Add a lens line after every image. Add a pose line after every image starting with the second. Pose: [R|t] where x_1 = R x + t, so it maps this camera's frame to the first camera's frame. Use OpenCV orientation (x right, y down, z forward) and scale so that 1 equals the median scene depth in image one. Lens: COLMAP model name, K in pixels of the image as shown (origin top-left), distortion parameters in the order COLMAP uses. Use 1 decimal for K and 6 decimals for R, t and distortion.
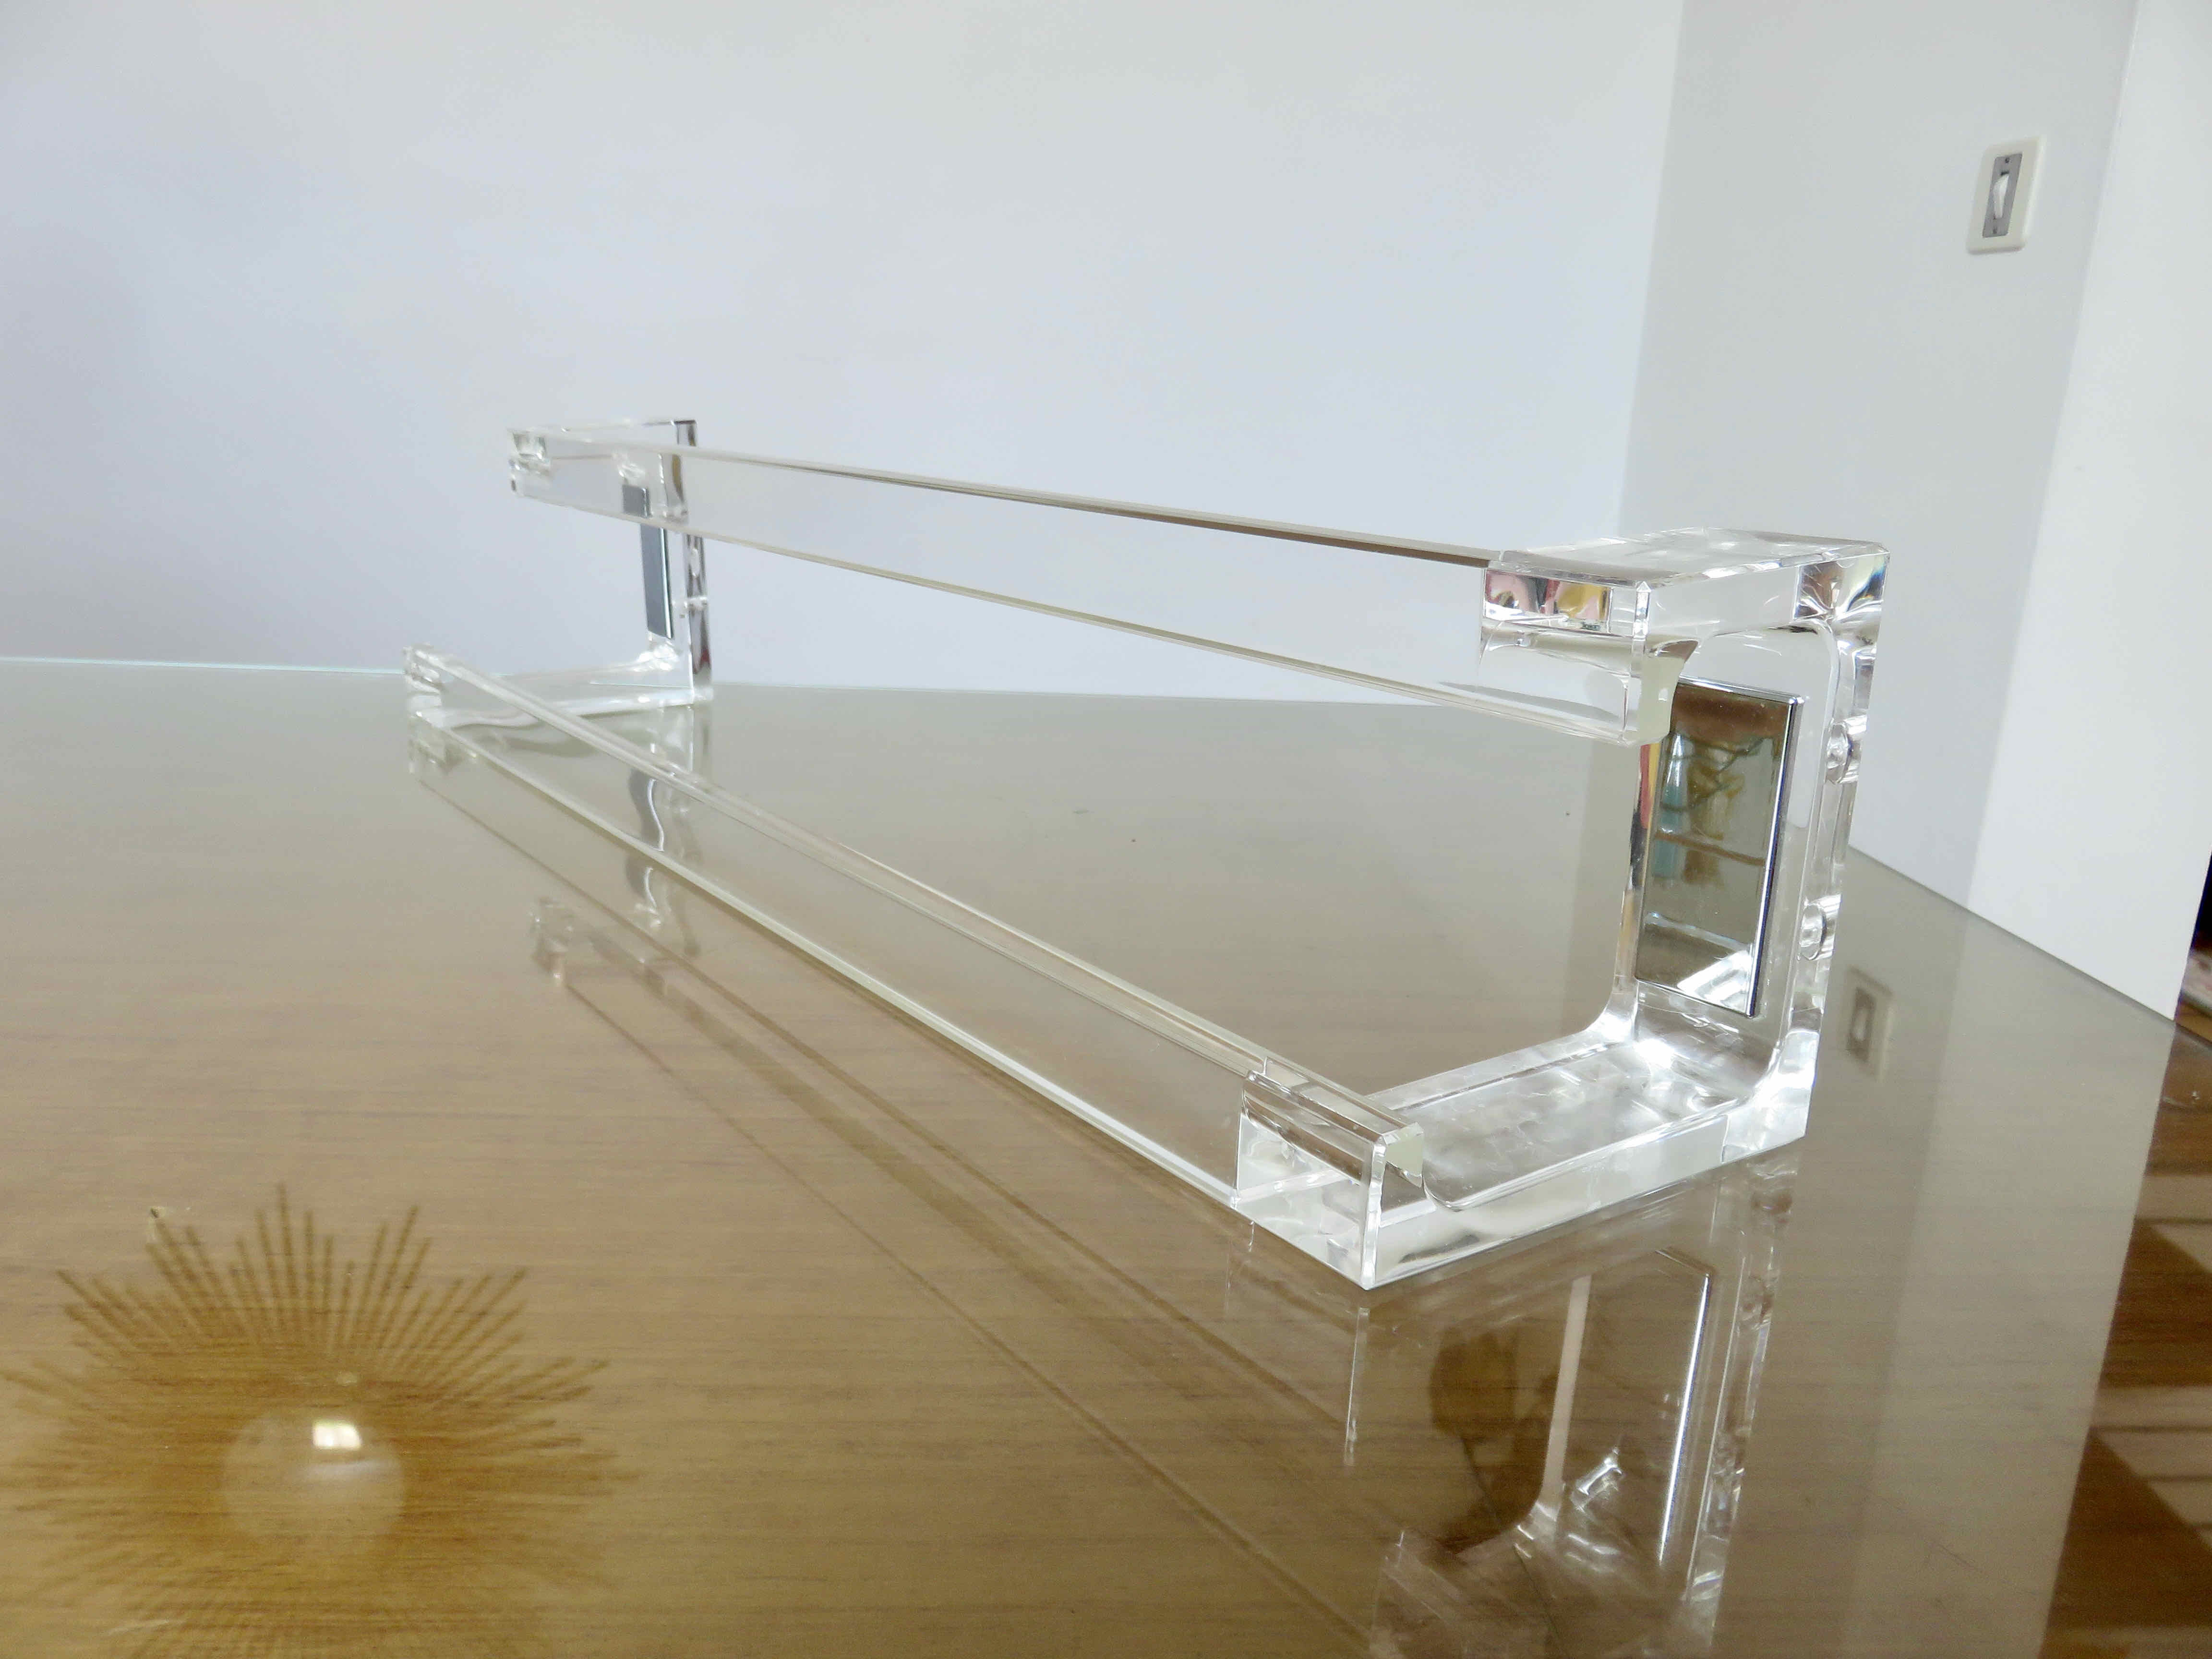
lens RADIAL K [[1779.5, 0, 1106.0], [0, 1779.5, 829.5], [0, 0, 1]] dist [0.163500, -0.001040]
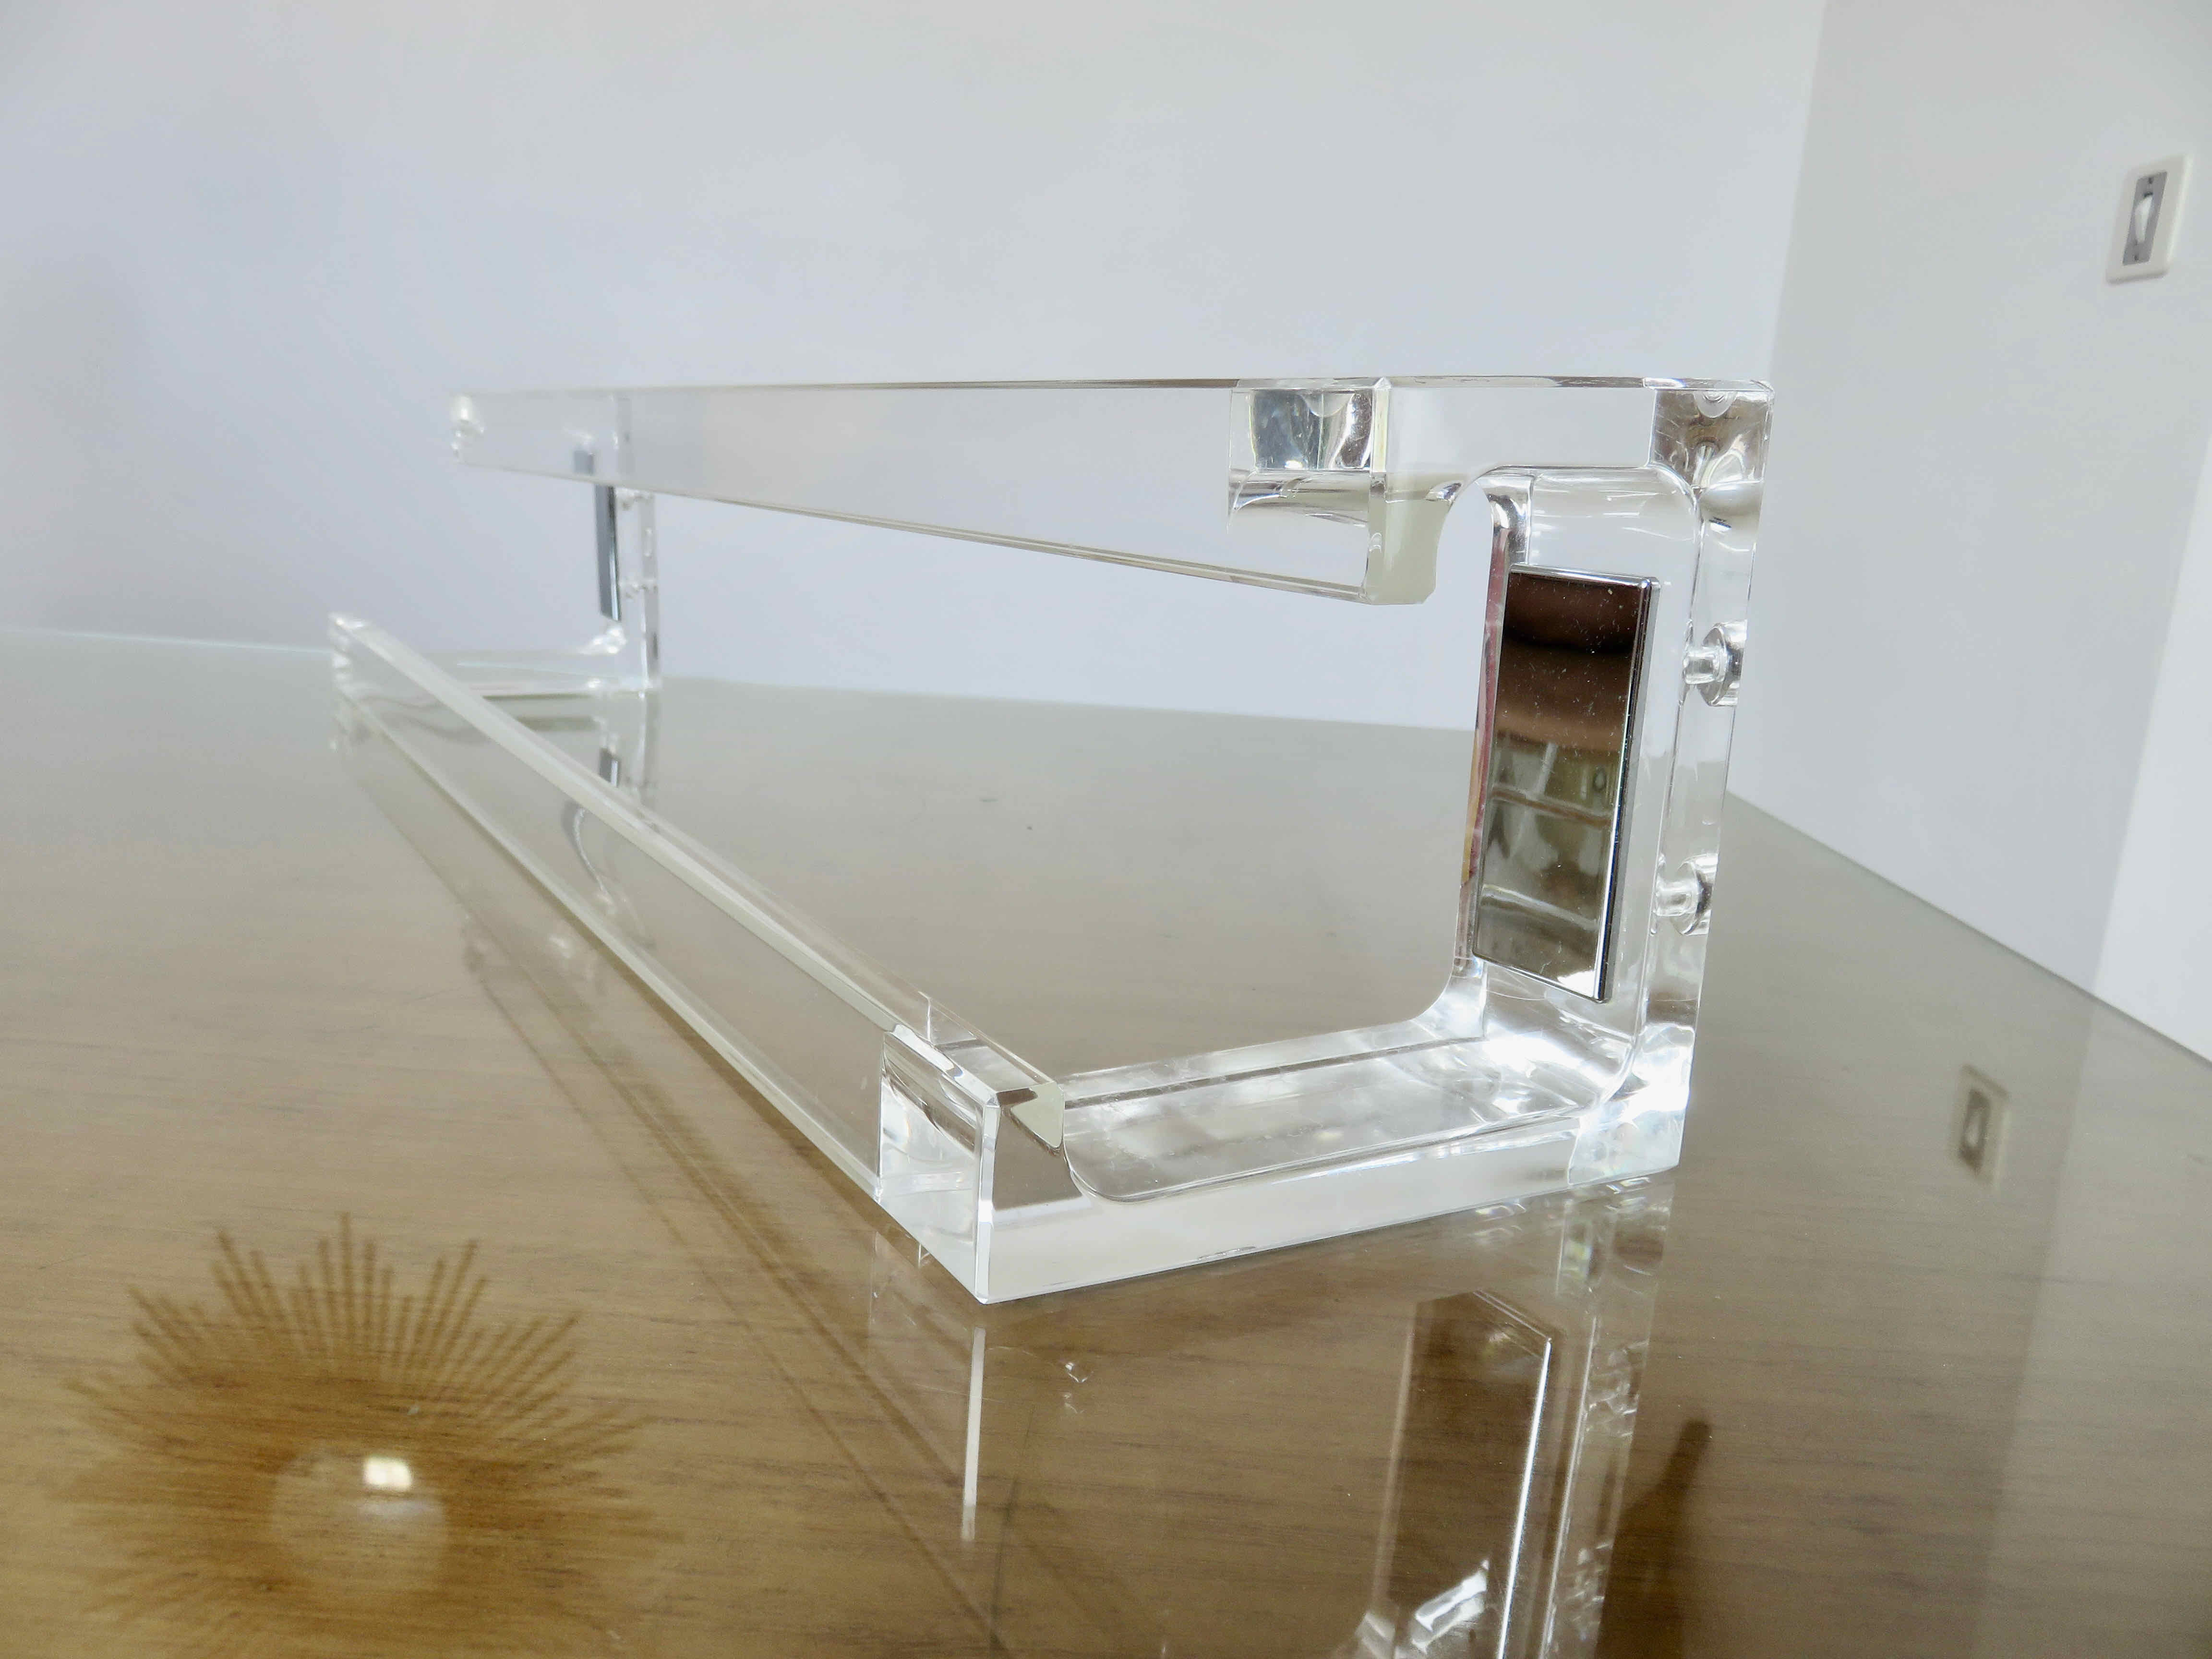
lens RADIAL K [[1779.9, 0, 1106.0], [0, 1779.9, 829.5], [0, 0, 1]] dist [0.126503, 0.002107]
pose [[0.995128, 0.041567, -0.089399, 0.102315], [-0.046070, 0.997740, -0.048907, 0.037586], [0.087164, 0.052787, 0.994794, 0.100720]]
